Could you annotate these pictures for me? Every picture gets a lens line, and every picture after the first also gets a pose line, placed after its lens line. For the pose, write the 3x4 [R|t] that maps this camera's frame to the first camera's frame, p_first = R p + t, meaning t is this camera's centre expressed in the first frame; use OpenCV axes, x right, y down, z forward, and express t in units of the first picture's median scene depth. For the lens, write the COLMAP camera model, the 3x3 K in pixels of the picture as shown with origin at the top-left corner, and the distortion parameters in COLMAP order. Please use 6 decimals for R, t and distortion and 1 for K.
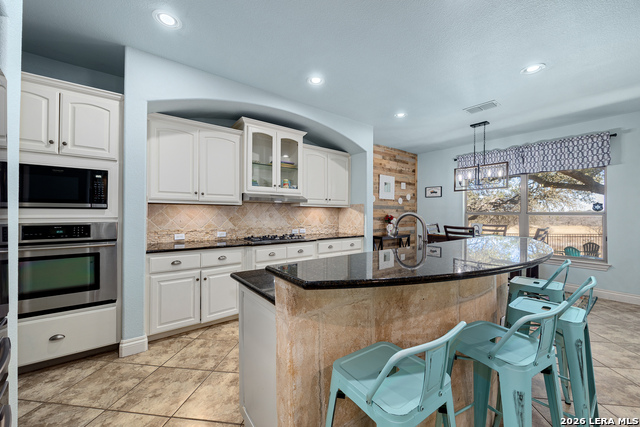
lens RADIAL K [[248.9, 0, 317.3], [0, 248.9, 212.4], [0, 0, 1]] dist [-0.003425, 0.000184]
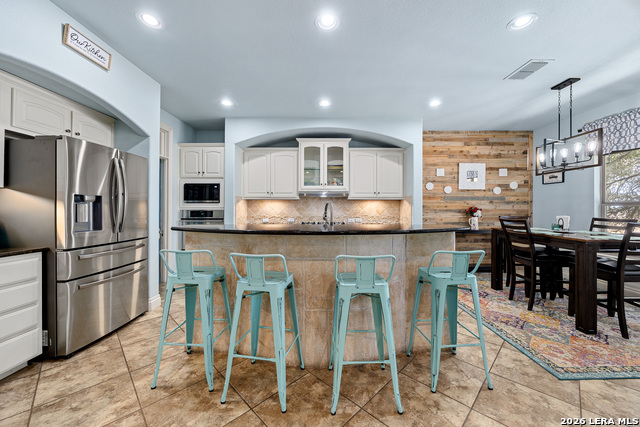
lens RADIAL K [[248.9, 0, 331.9], [0, 248.9, 208.7], [0, 0, 1]] dist [-0.003425, 0.000184]
pose [[0.801205, -0.003989, -0.598376, 0.626749], [0.004644, 0.999989, -0.000448, 0.021698], [0.598372, -0.002420, 0.801215, -0.027372]]
